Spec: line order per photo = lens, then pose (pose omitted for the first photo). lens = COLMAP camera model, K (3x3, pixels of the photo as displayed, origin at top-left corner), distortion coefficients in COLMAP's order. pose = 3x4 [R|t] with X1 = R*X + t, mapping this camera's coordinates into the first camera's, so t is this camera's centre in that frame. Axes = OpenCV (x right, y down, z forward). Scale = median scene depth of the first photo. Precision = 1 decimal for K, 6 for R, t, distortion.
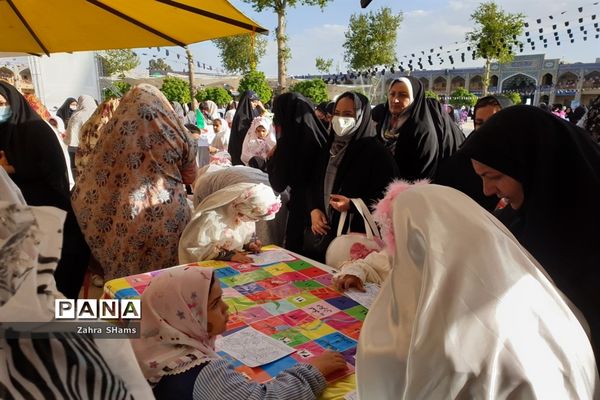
lens RADIAL K [[457.0, 0, 300.0], [0, 457.0, 200.0], [0, 0, 1]] dist [0.010697, -0.000980]
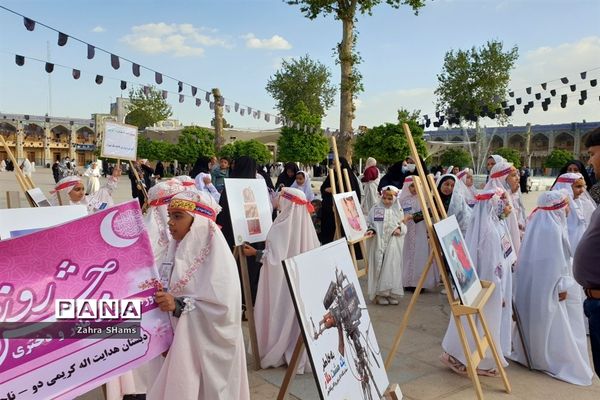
lens RADIAL K [[457.0, 0, 300.0], [0, 457.0, 200.0], [0, 0, 1]] dist [0.010697, -0.000980]
pose [[0.986343, 0.018346, -0.163676, 0.000569], [-0.040826, 0.989996, -0.135059, -0.068925], [0.159561, 0.139896, 0.977225, 0.356001]]
